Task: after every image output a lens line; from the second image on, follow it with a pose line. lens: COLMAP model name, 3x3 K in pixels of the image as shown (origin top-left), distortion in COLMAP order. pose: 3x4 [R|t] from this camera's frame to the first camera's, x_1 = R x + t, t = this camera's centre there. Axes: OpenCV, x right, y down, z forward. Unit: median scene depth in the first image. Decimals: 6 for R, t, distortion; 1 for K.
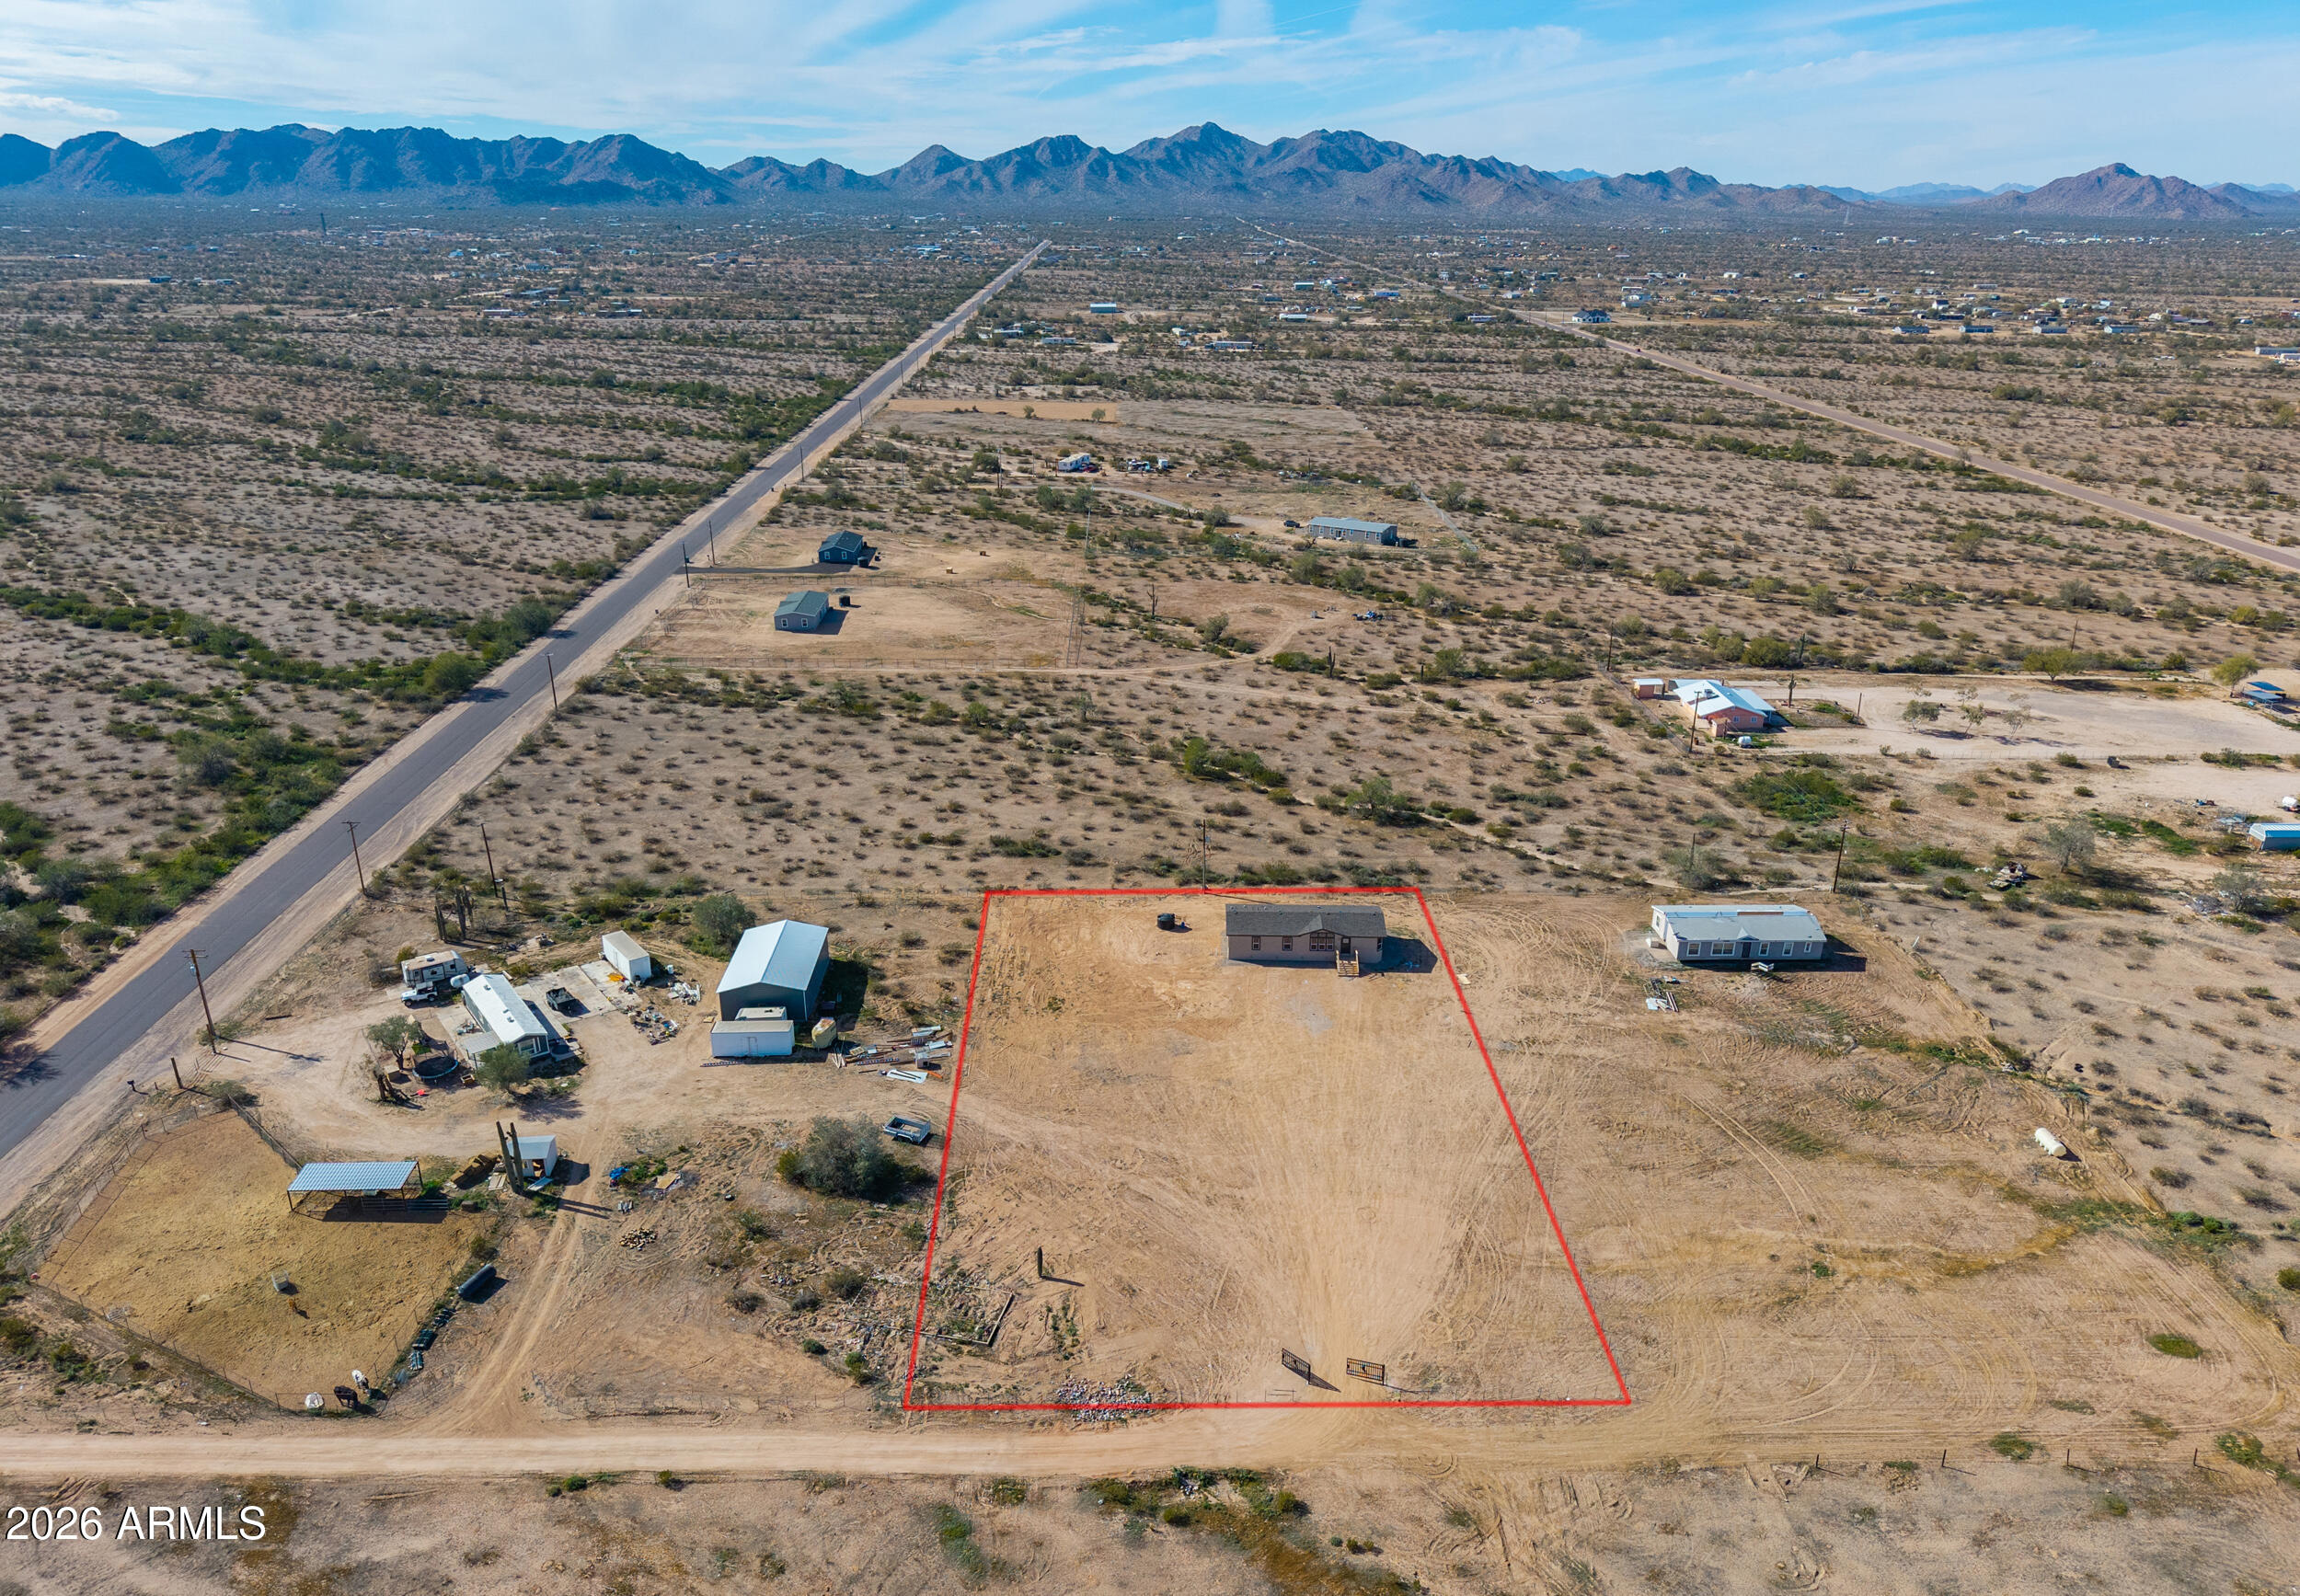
lens RADIAL K [[1576.5, 0, 1150.0], [0, 1576.5, 798.0], [0, 0, 1]] dist [0.066519, -0.123028]
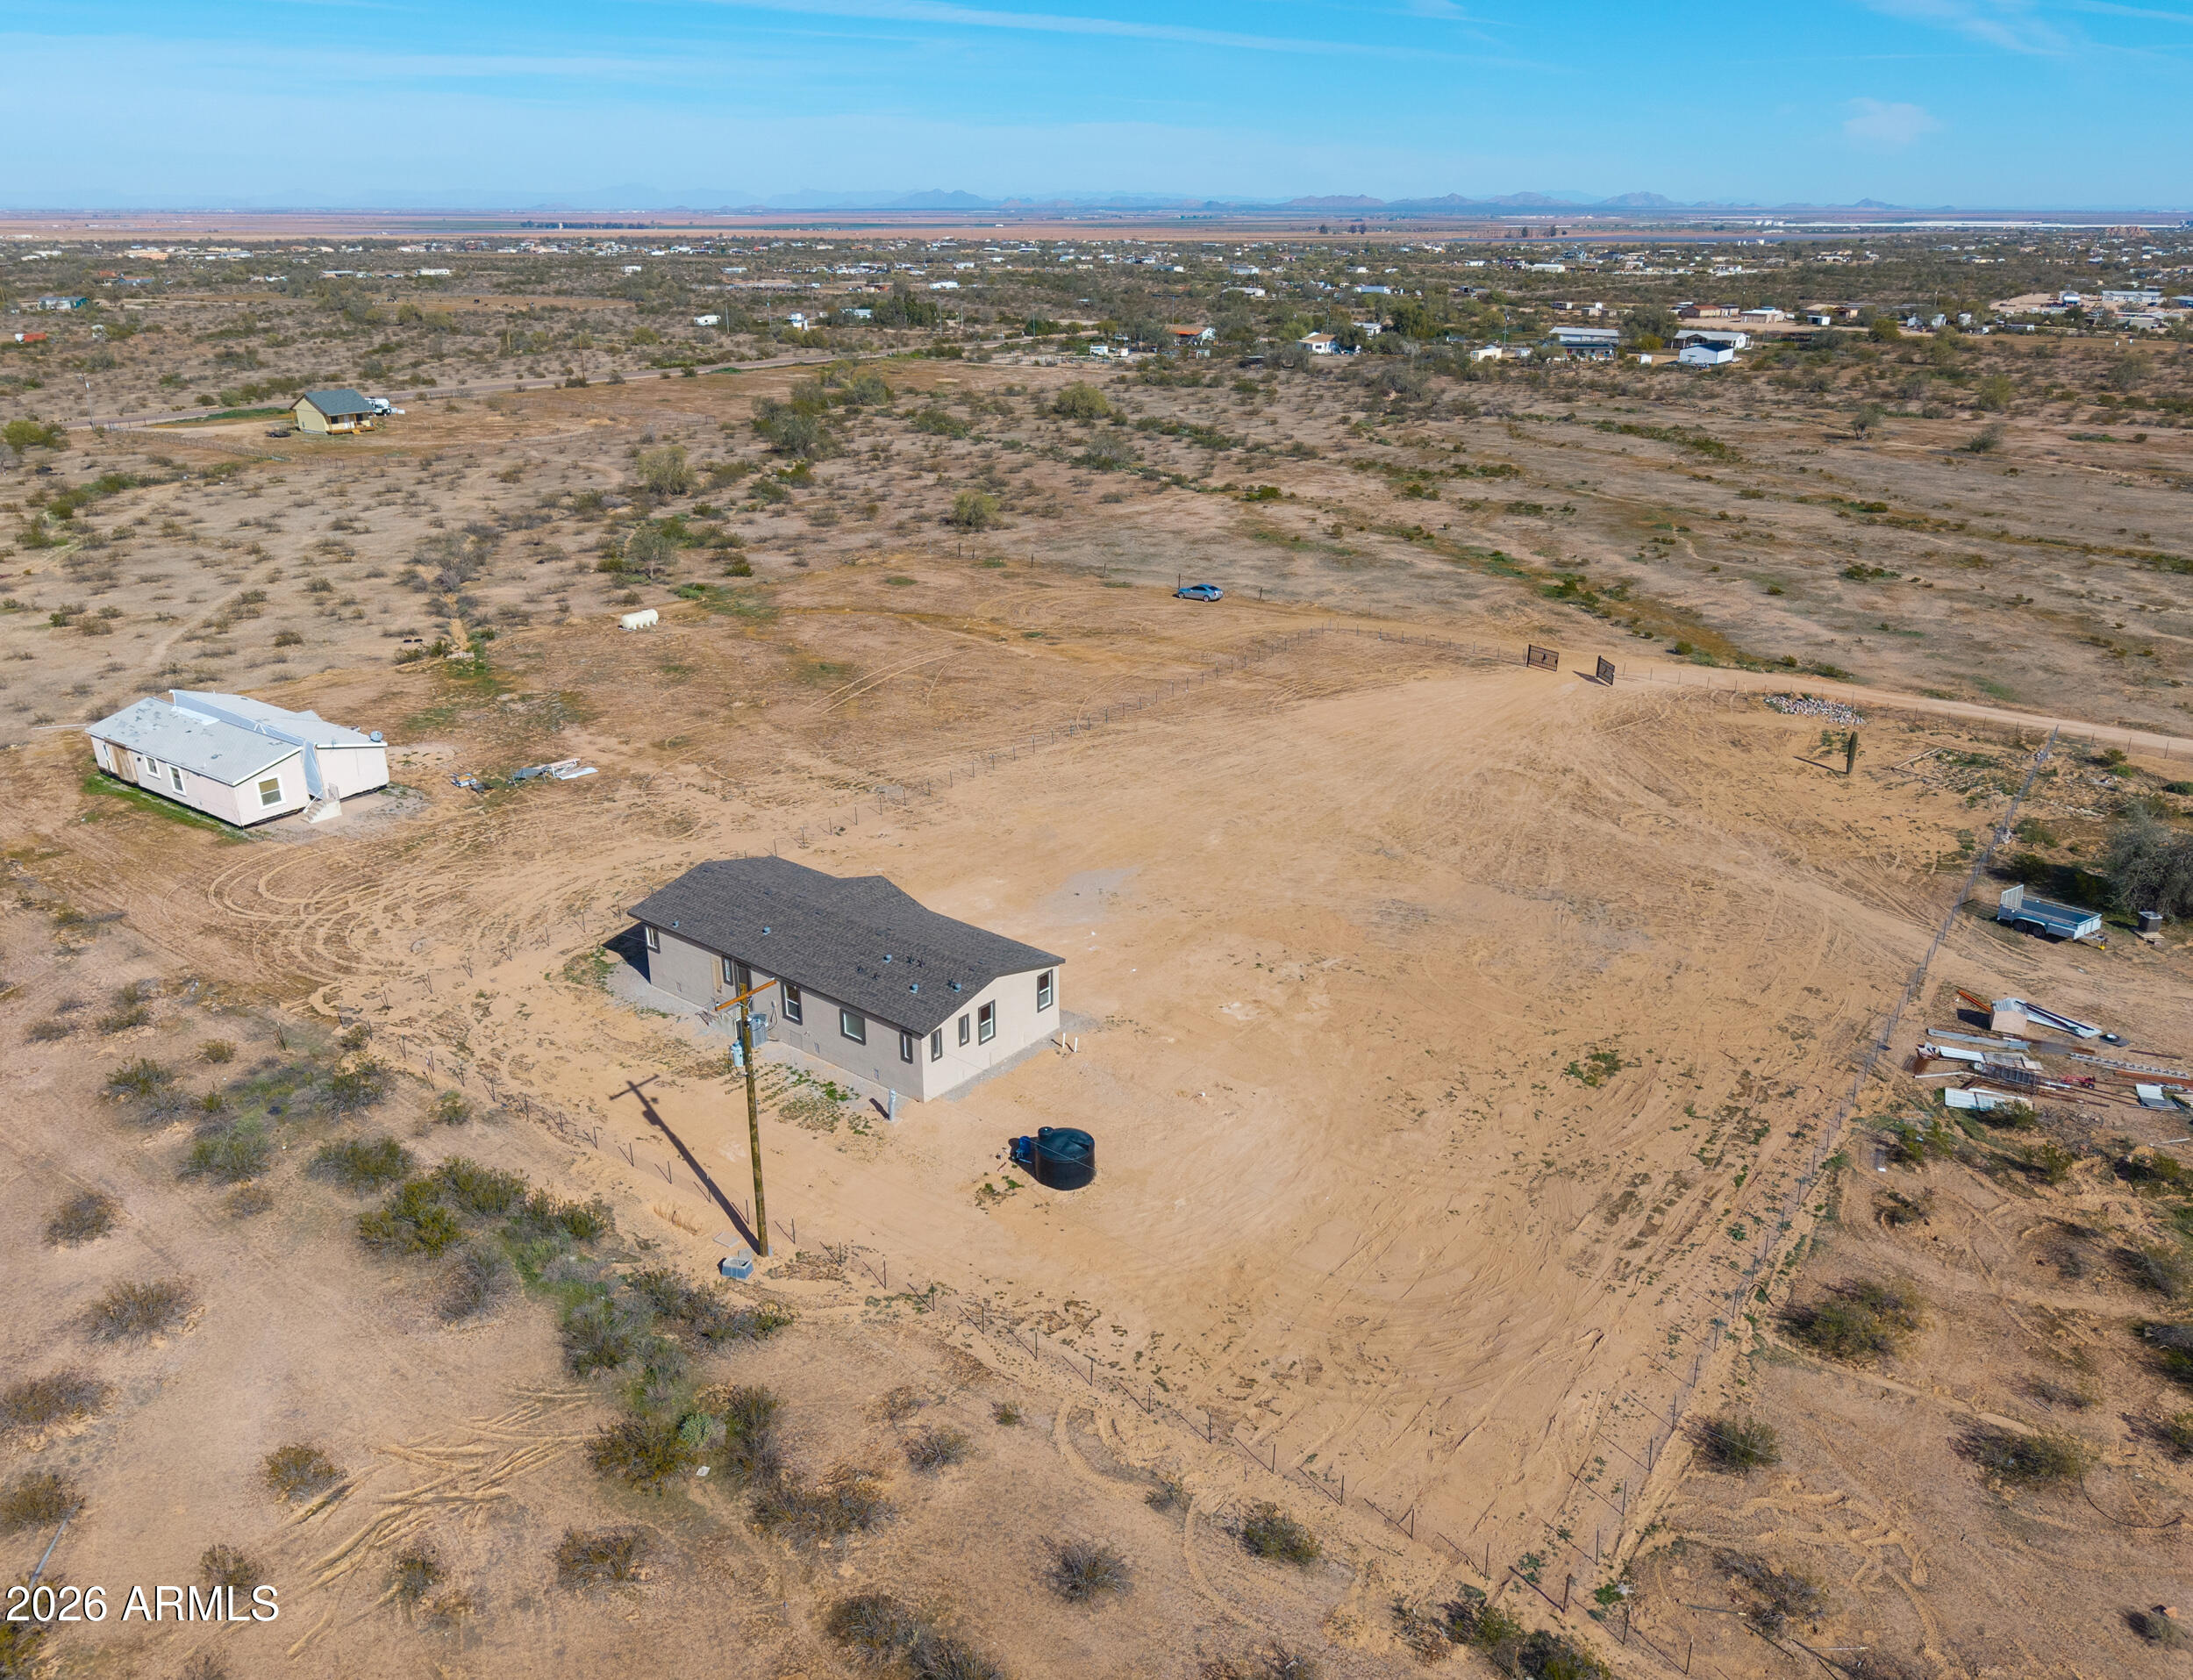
lens RADIAL K [[1606.4, 0, 1130.3], [0, 1606.4, 840.0], [0, 0, 1]] dist [0.012989, 0.000778]
pose [[-0.806379, -0.213951, 0.551342, -0.195300], [0.212979, 0.764657, 0.608227, -0.188064], [-0.551719, 0.607885, -0.571036, 1.440180]]
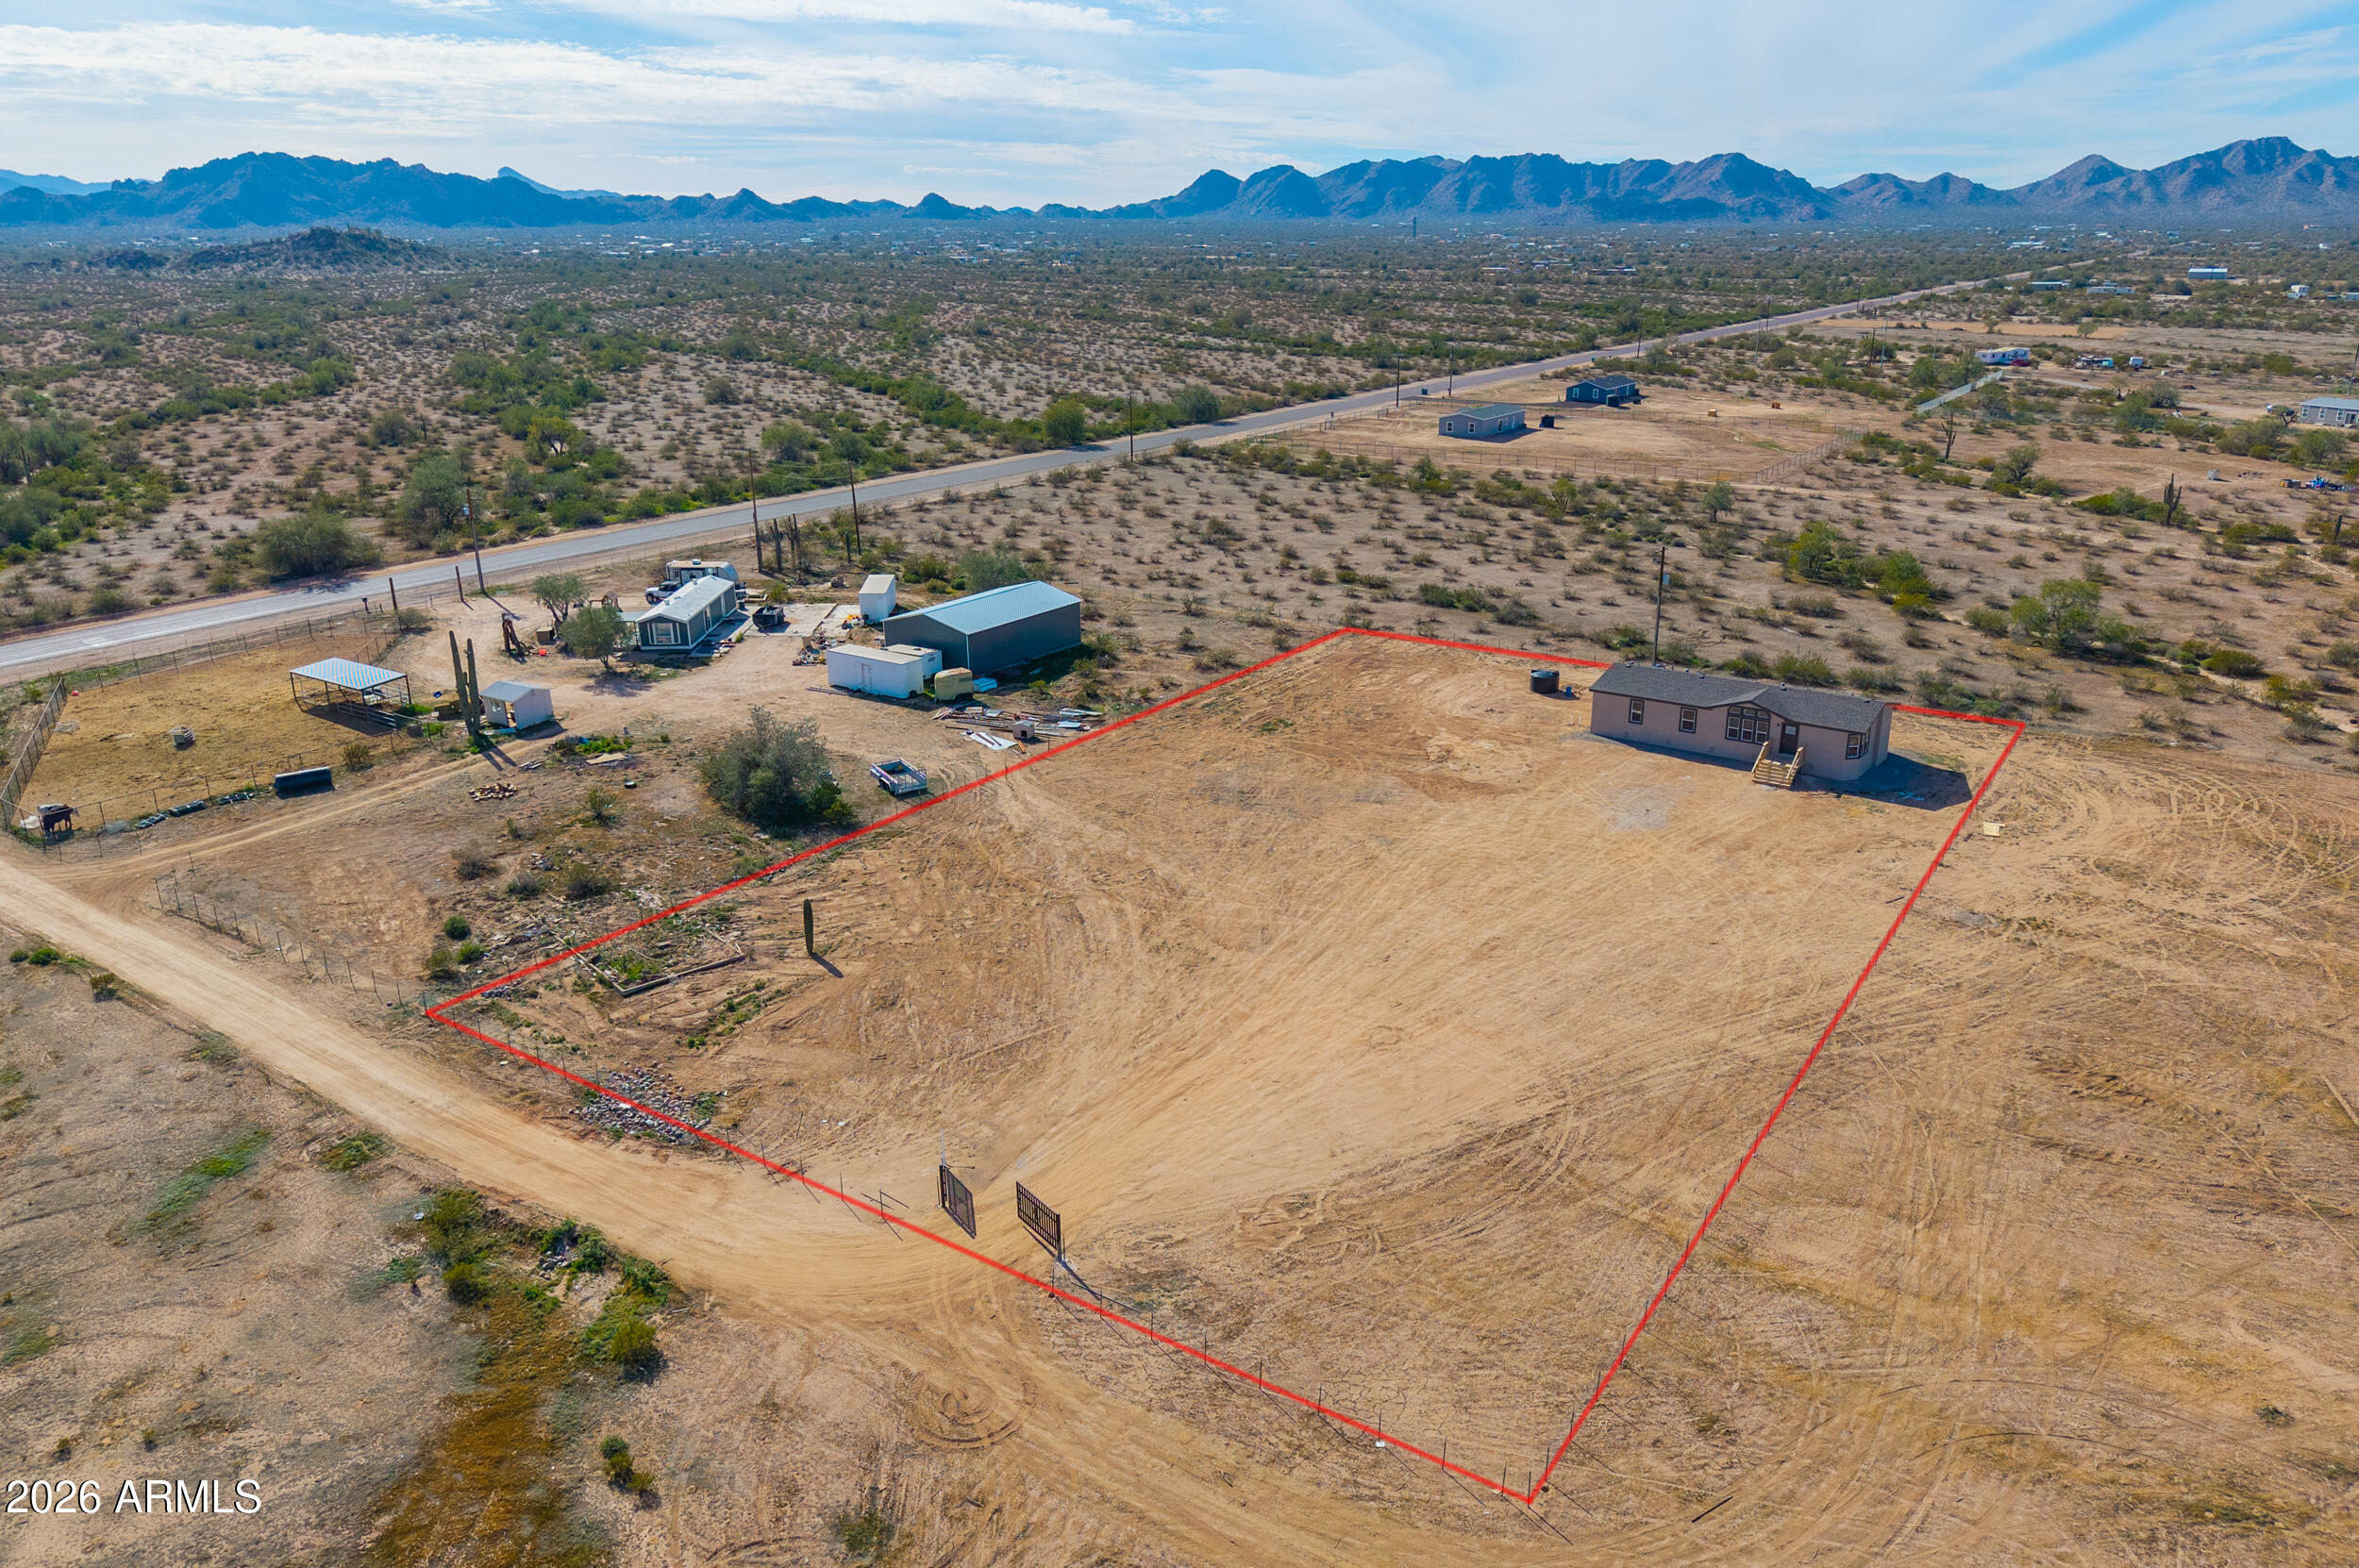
lens RADIAL K [[1610.2, 0, 1179.5], [0, 1610.2, 784.0], [0, 0, 1]] dist [0.035117, -0.034333]
pose [[0.813541, 0.184086, -0.551600, 0.327761], [-0.204461, 0.978555, 0.025019, 0.169733], [0.544377, 0.092426, 0.833733, 0.485744]]
